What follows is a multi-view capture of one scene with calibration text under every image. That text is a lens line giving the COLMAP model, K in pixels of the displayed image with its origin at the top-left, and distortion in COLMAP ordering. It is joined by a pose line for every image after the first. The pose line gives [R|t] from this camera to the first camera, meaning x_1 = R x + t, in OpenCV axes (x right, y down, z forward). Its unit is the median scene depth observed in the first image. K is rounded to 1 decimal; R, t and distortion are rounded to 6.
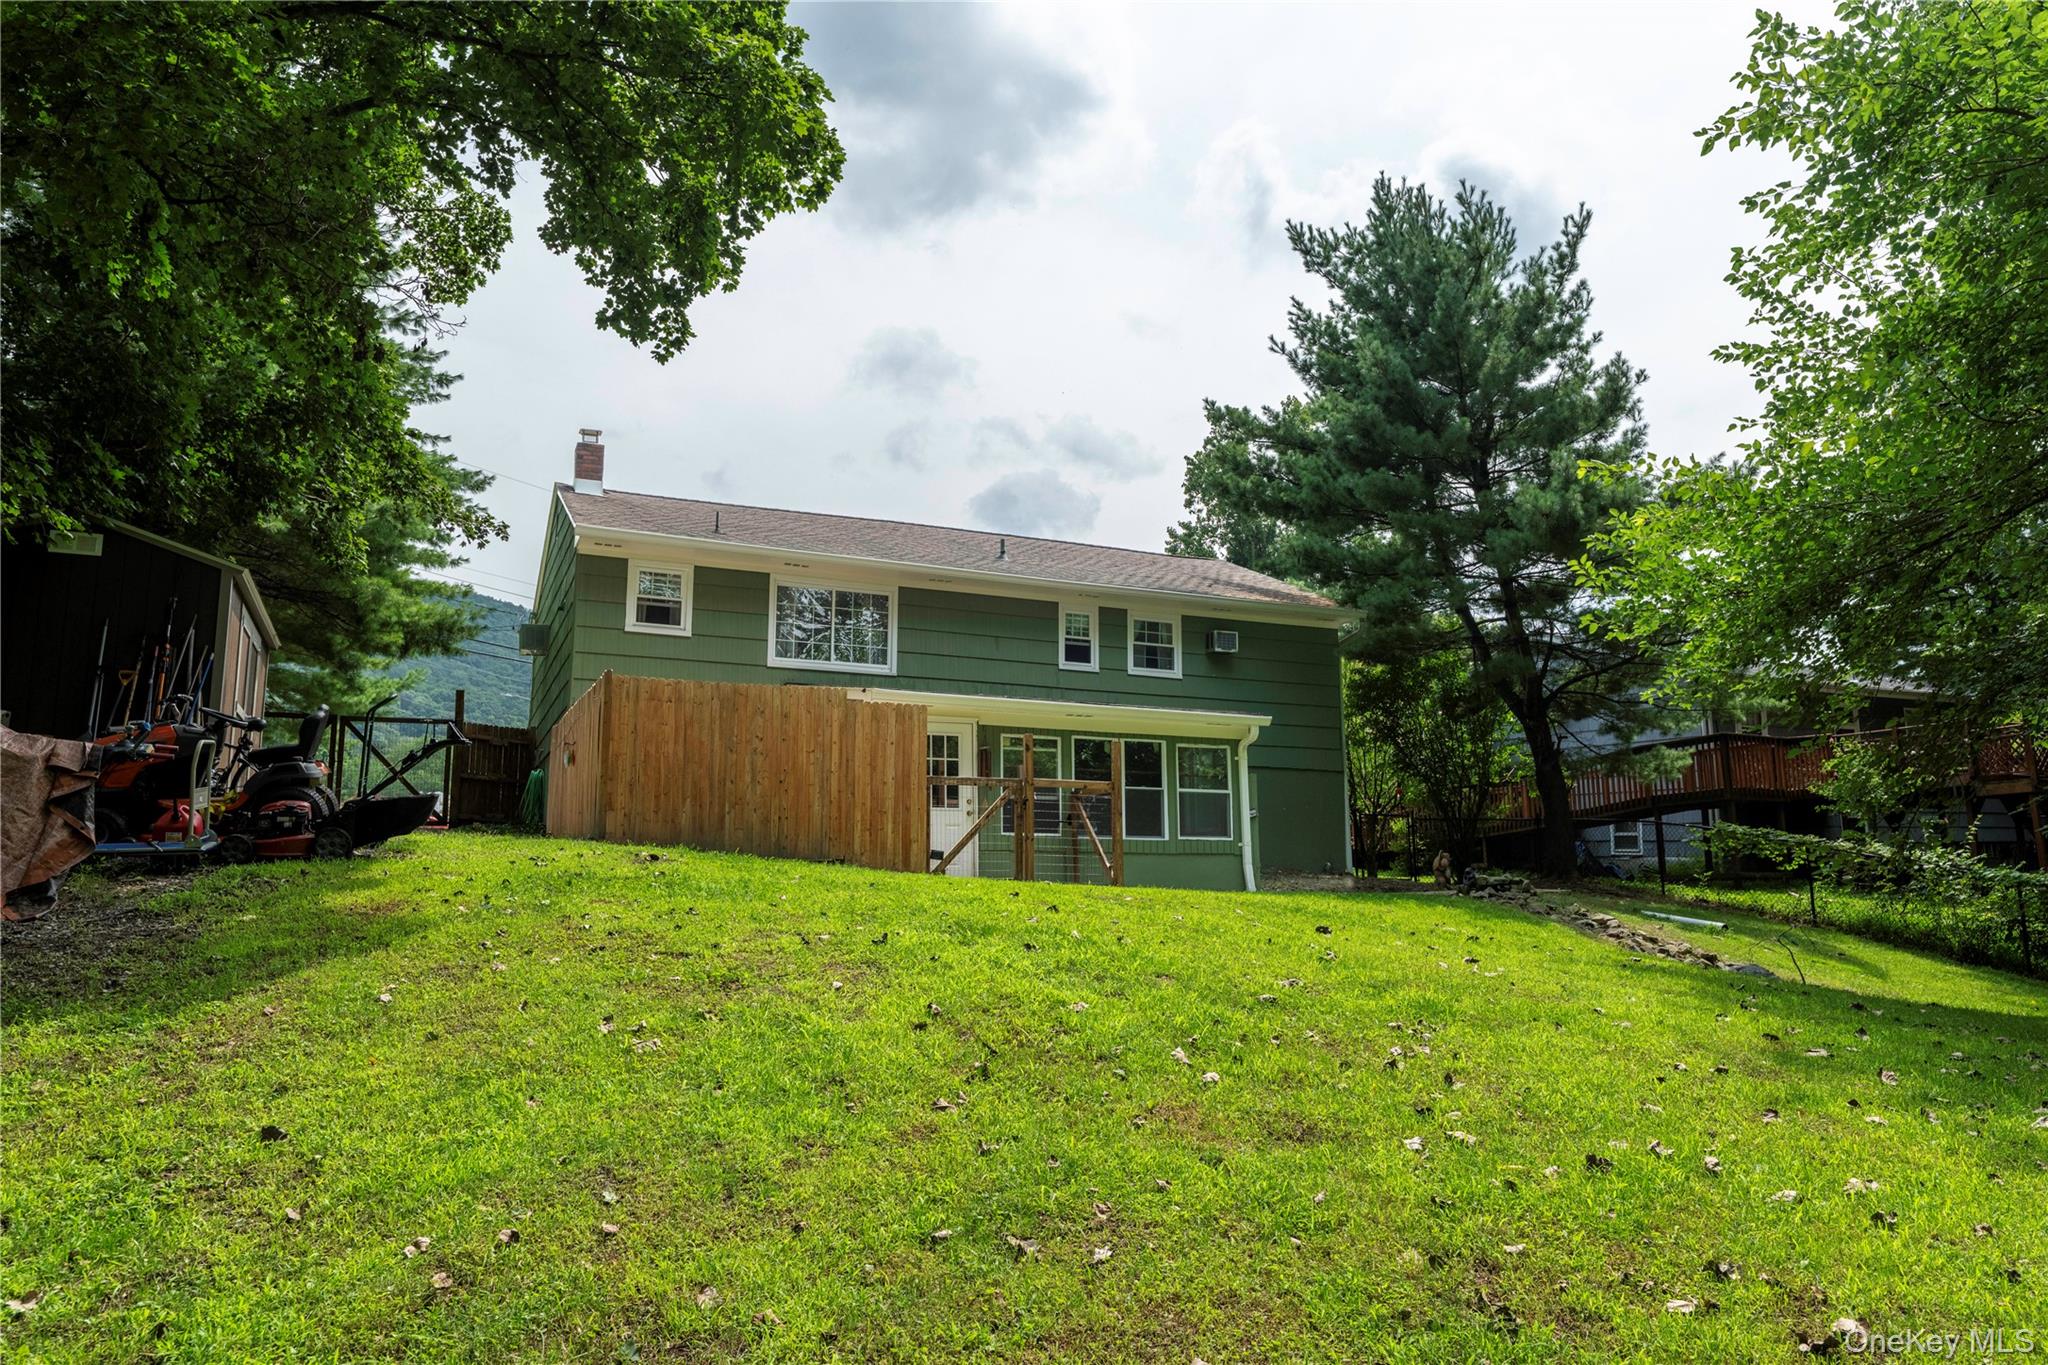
lens RADIAL K [[1369.0, 0, 1024.0], [0, 1369.0, 682.5], [0, 0, 1]] dist [-0.001083, -0.000966]
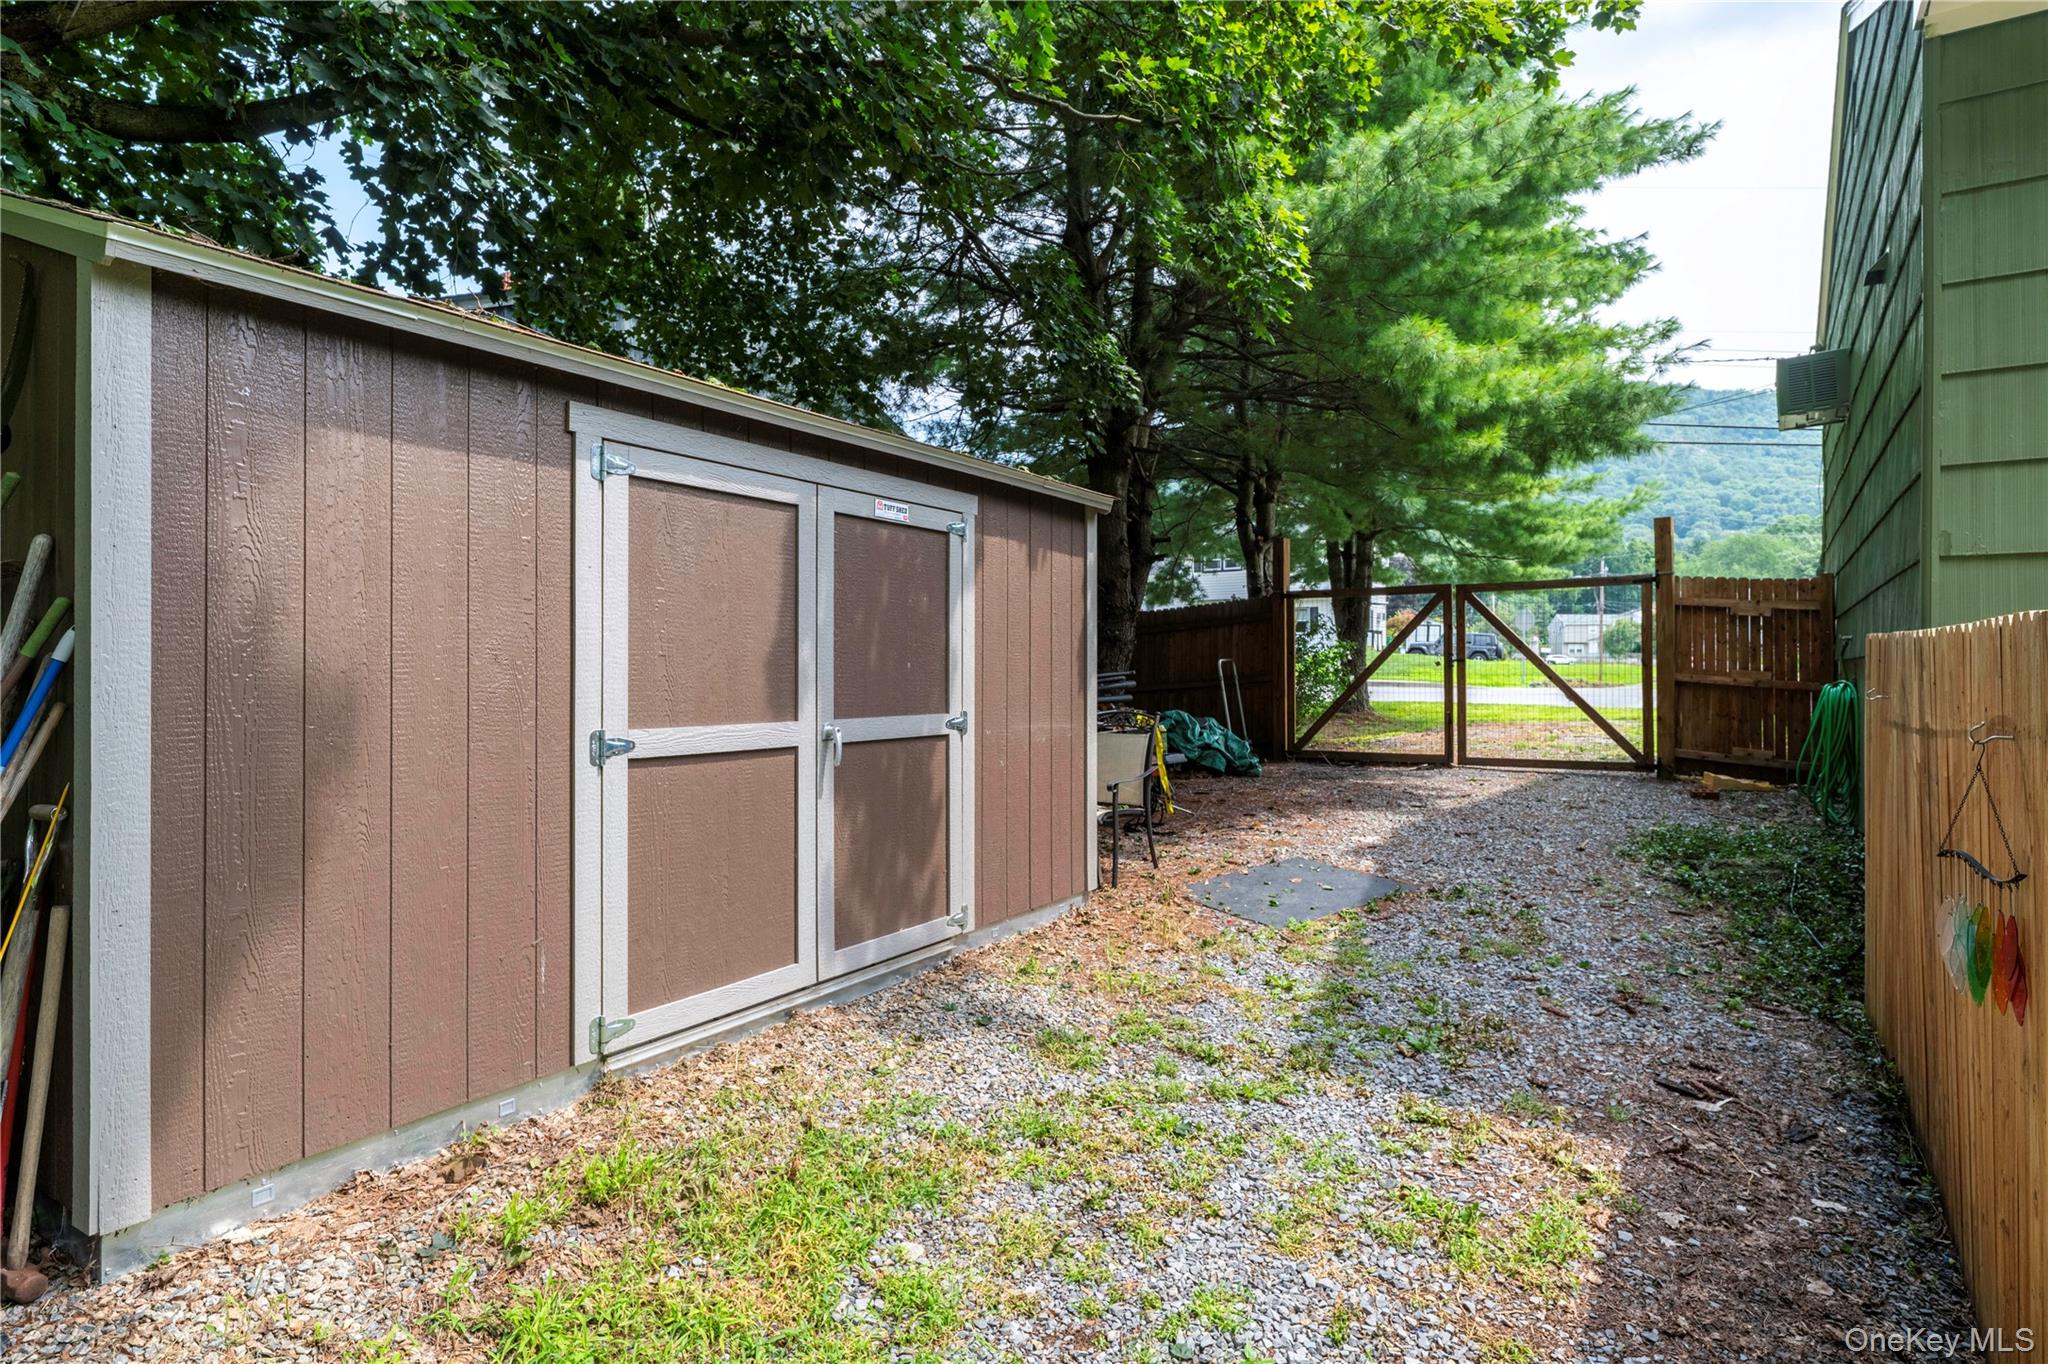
lens RADIAL K [[1081.0, 0, 1024.0], [0, 1081.0, 682.0], [0, 0, 1]] dist [-0.030357, 0.000180]
pose [[0.528375, 0.007500, -0.848978, -0.221816], [0.134219, 0.986648, 0.092250, -0.004226], [0.838335, -0.162692, 0.520313, 0.656469]]
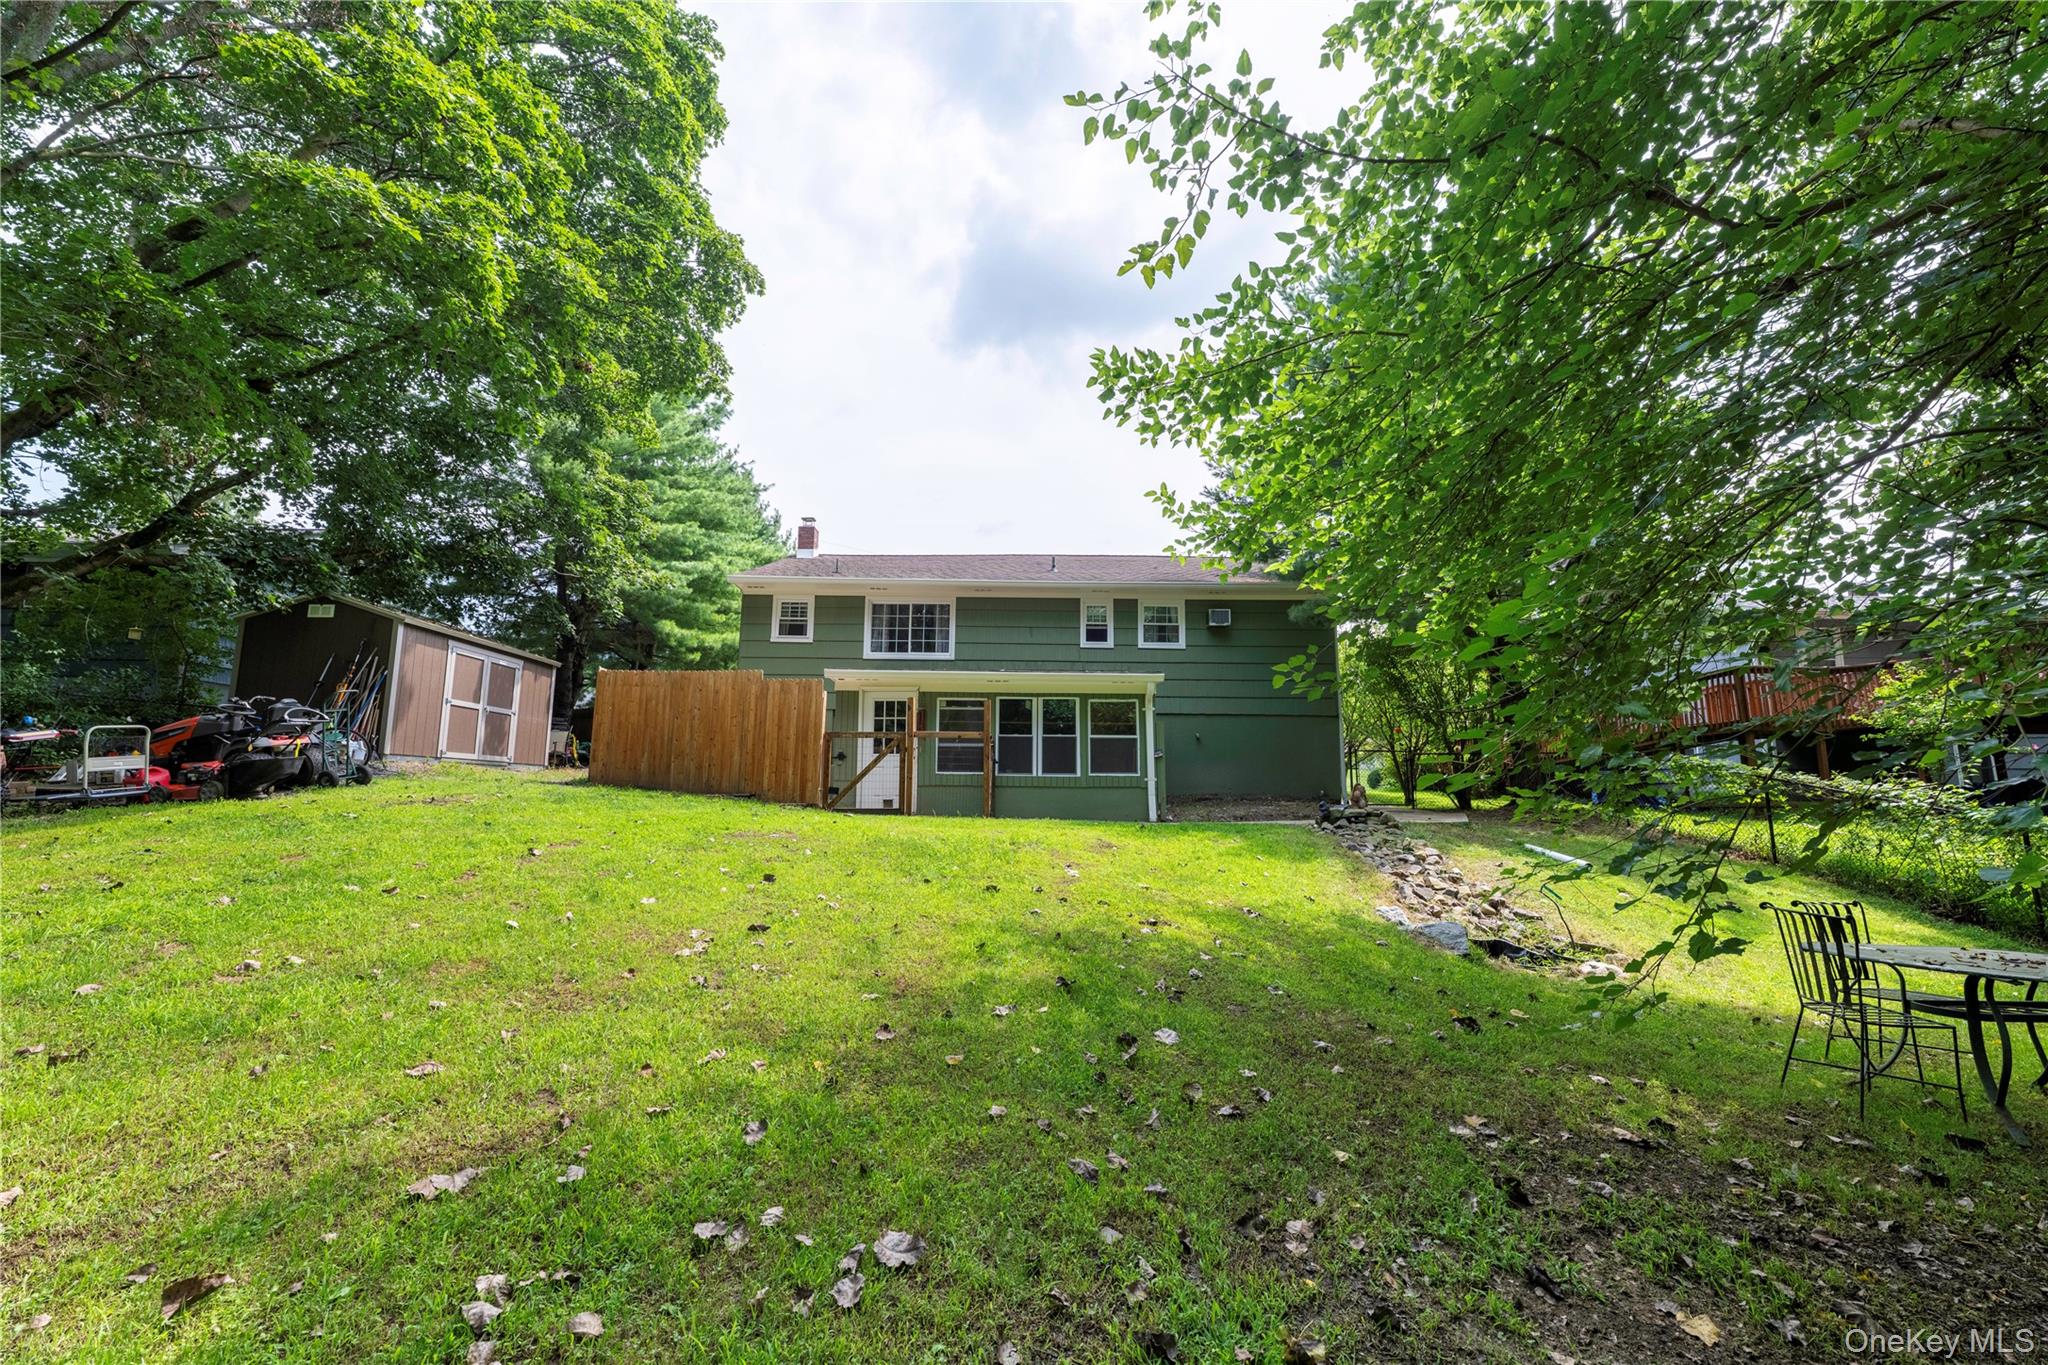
lens RADIAL K [[814.3, 0, 1024.0], [0, 814.3, 682.5], [0, 0, 1]] dist [-0.000289, -0.000292]
pose [[0.909317, -0.050936, -0.412974, 0.326515], [0.055664, 0.998449, -0.000581, 0.023442], [0.412363, -0.022459, 0.910743, 0.265018]]
